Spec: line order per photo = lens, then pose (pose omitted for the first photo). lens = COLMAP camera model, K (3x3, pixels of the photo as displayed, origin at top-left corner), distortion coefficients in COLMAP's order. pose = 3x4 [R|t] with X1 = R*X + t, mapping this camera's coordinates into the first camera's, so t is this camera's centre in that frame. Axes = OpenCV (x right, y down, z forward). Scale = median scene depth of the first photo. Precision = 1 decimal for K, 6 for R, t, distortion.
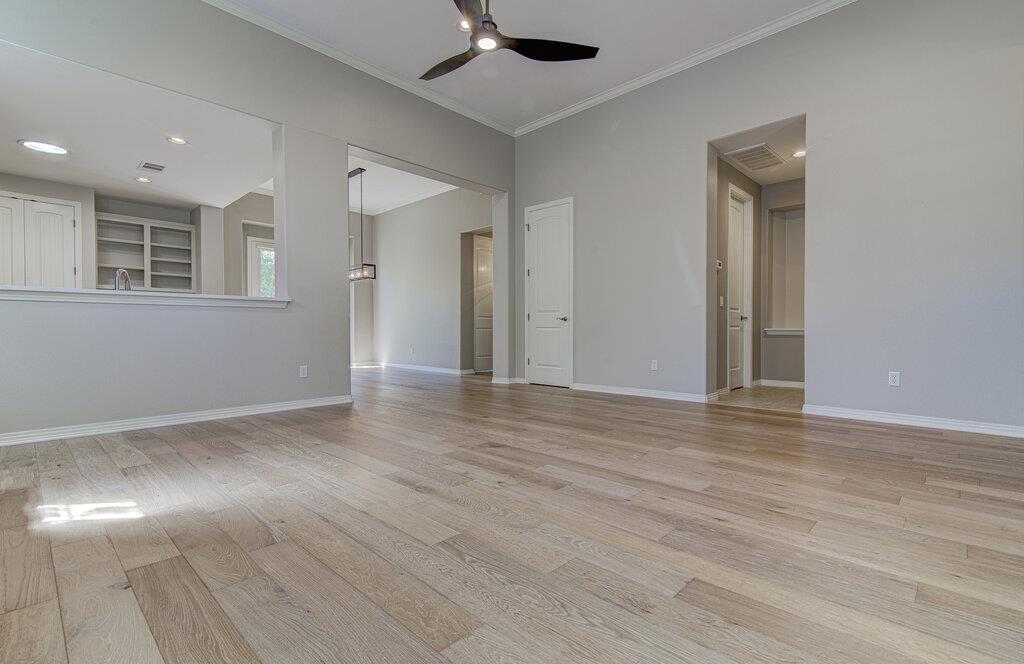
lens RADIAL K [[464.9, 0, 520.6], [0, 464.9, 332.7], [0, 0, 1]] dist [0.002302, 0.000154]
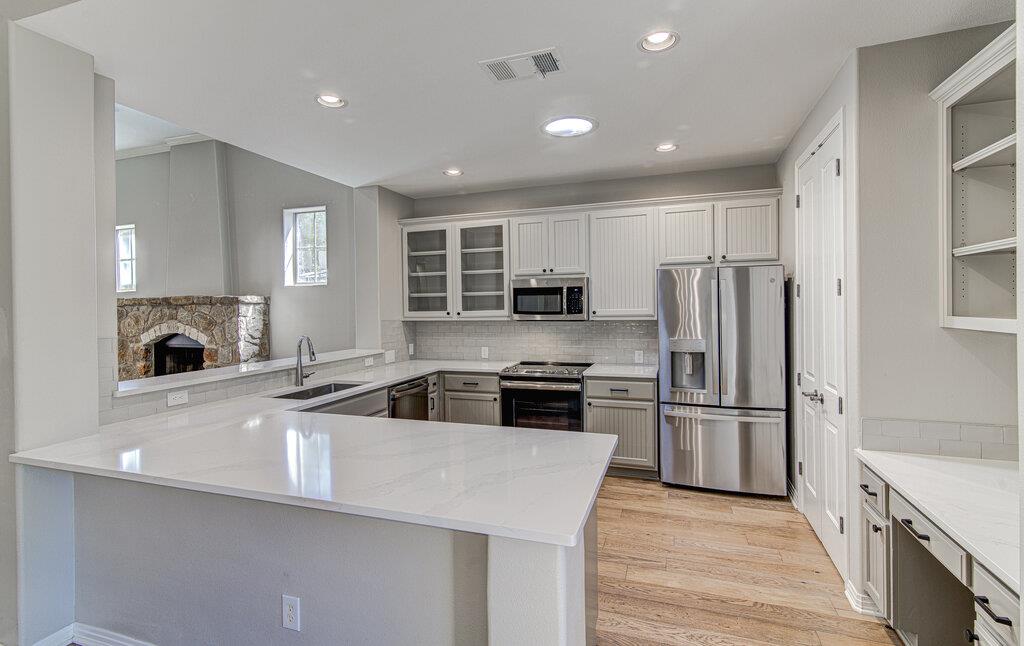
lens RADIAL K [[475.0, 0, 516.6], [0, 475.0, 309.7], [0, 0, 1]] dist [-0.000420, 0.000264]
pose [[-0.910415, 0.018375, -0.413288, -0.476776], [0.012796, 0.999786, 0.016262, -0.109130], [0.413498, 0.009517, -0.910455, 1.104373]]
